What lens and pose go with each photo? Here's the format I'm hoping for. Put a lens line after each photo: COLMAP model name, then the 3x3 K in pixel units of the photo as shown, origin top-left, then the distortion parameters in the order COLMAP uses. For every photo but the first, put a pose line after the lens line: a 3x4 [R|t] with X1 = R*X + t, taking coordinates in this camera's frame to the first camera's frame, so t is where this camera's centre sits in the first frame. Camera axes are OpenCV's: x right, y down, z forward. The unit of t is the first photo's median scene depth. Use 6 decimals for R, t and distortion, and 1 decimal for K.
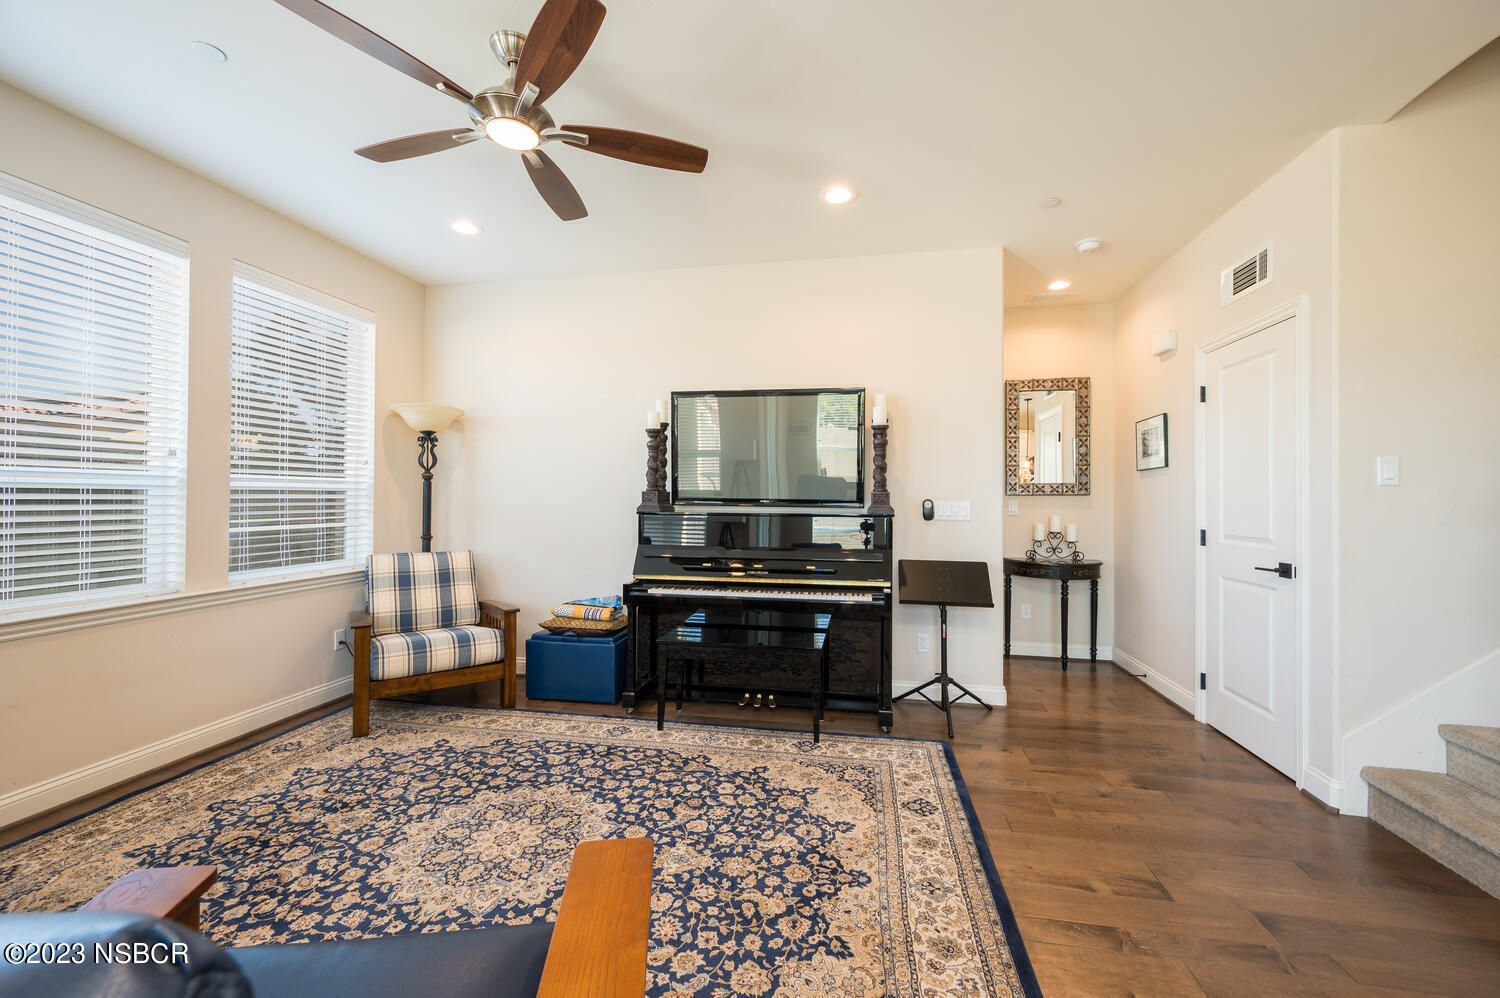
lens RADIAL K [[592.2, 0, 751.9], [0, 592.2, 489.7], [0, 0, 1]] dist [-0.001514, 0.000547]
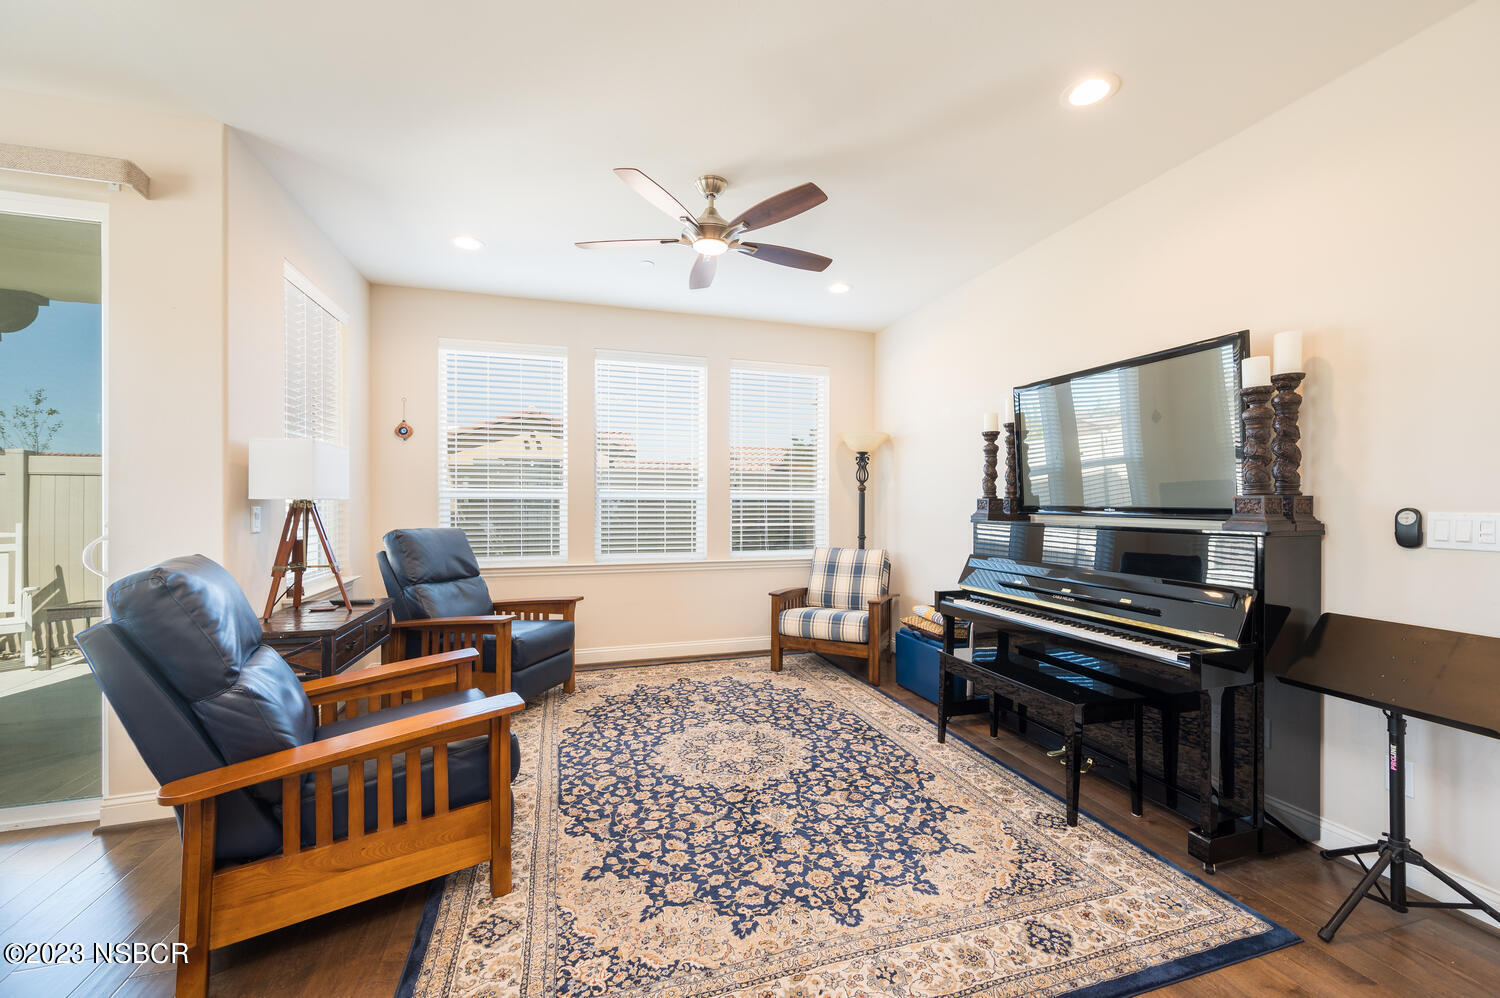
lens RADIAL K [[592.2, 0, 751.5], [0, 592.2, 504.2], [0, 0, 1]] dist [-0.001514, 0.000547]
pose [[0.467038, -0.001953, -0.884235, 0.673235], [0.011406, 0.999928, 0.003816, 0.005558], [0.884163, -0.011868, 0.467027, 0.321719]]
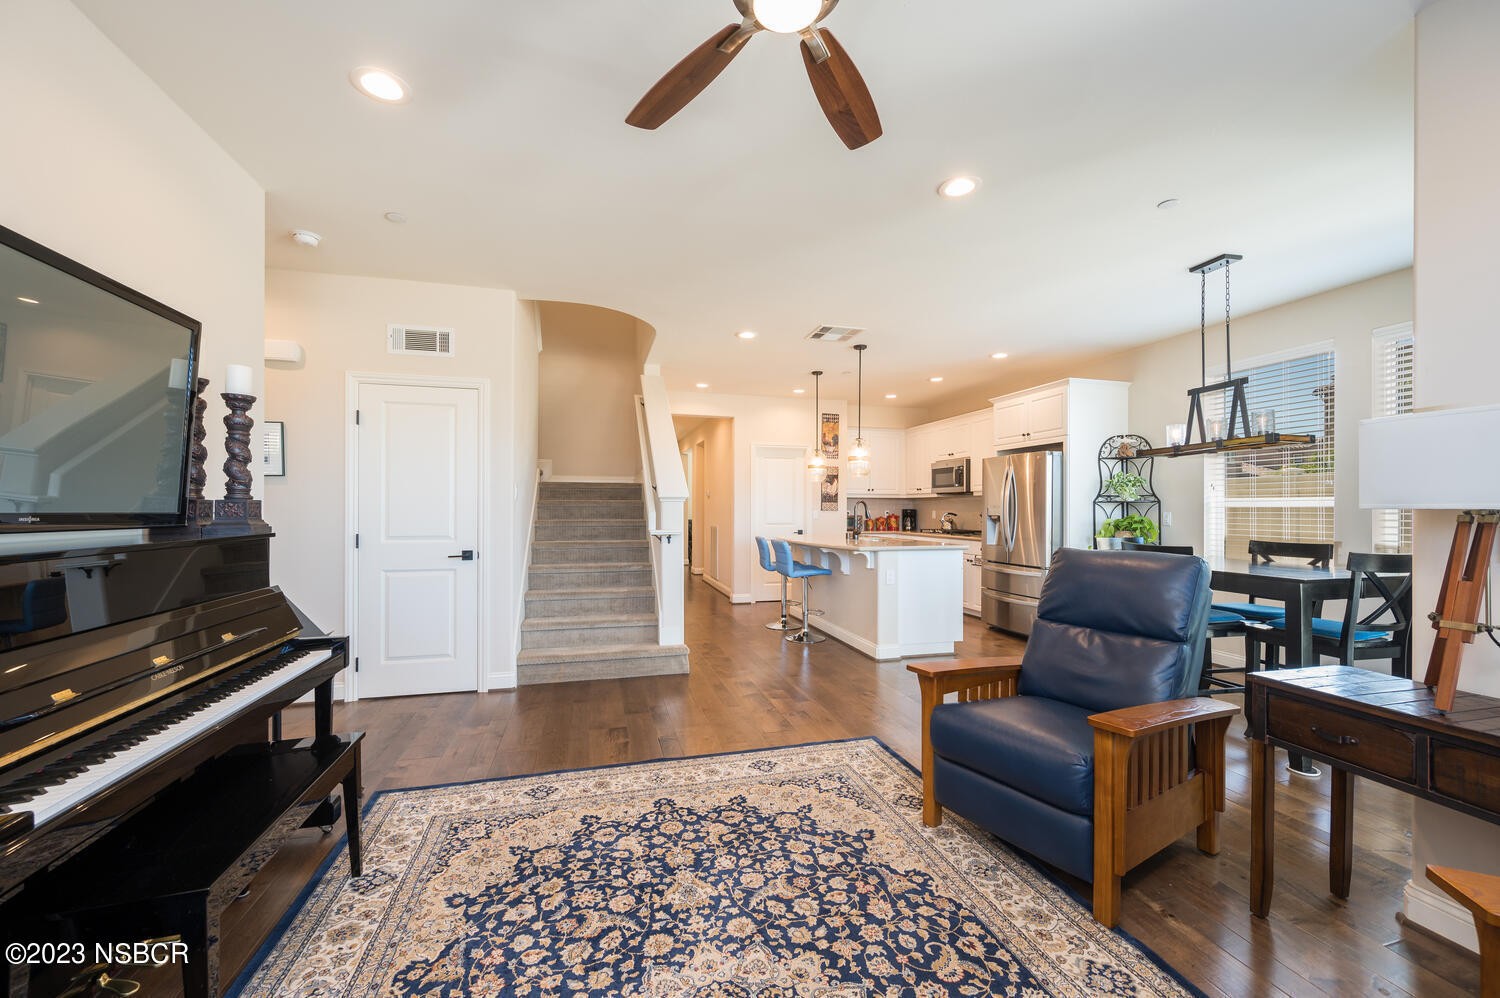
lens RADIAL K [[592.2, 0, 750.8], [0, 592.2, 503.6], [0, 0, 1]] dist [-0.001514, 0.000547]
pose [[-0.432267, -0.000991, 0.901745, -0.780772], [-0.014464, 0.999878, -0.005835, 0.003196], [-0.901629, -0.015565, -0.432229, 1.017152]]
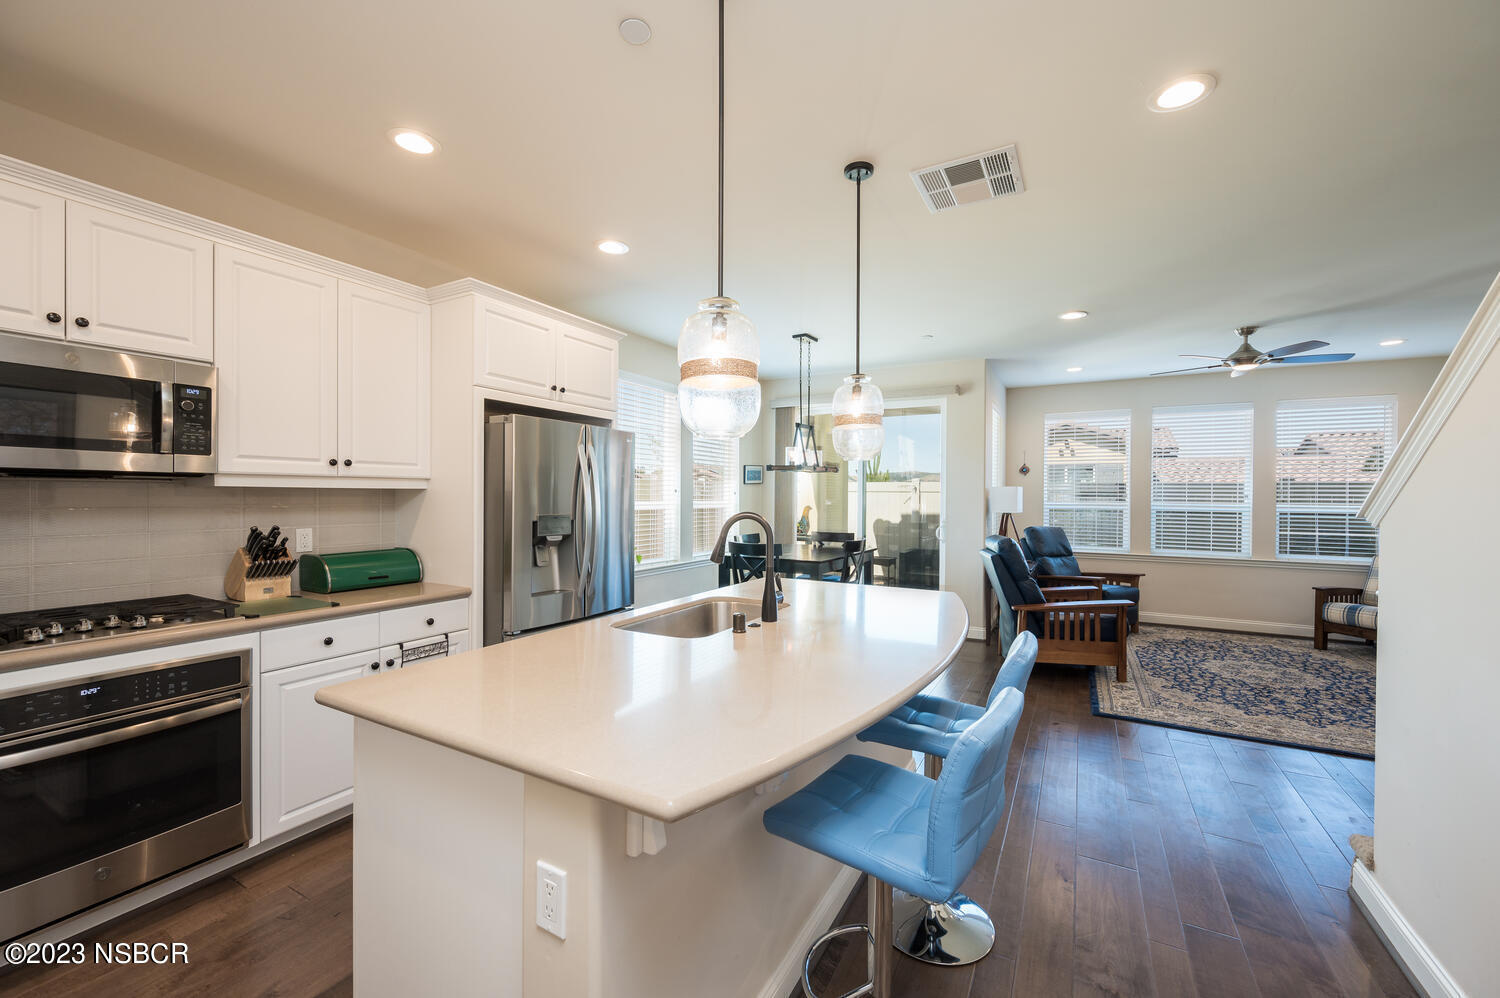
lens RADIAL K [[592.2, 0, 752.0], [0, 592.2, 500.2], [0, 0, 1]] dist [-0.001514, 0.000547]
pose [[-0.319024, -0.001536, -0.947745, 1.864294], [0.003628, 0.999989, -0.002842, -0.050453], [0.947740, -0.004345, -0.319015, -0.082954]]
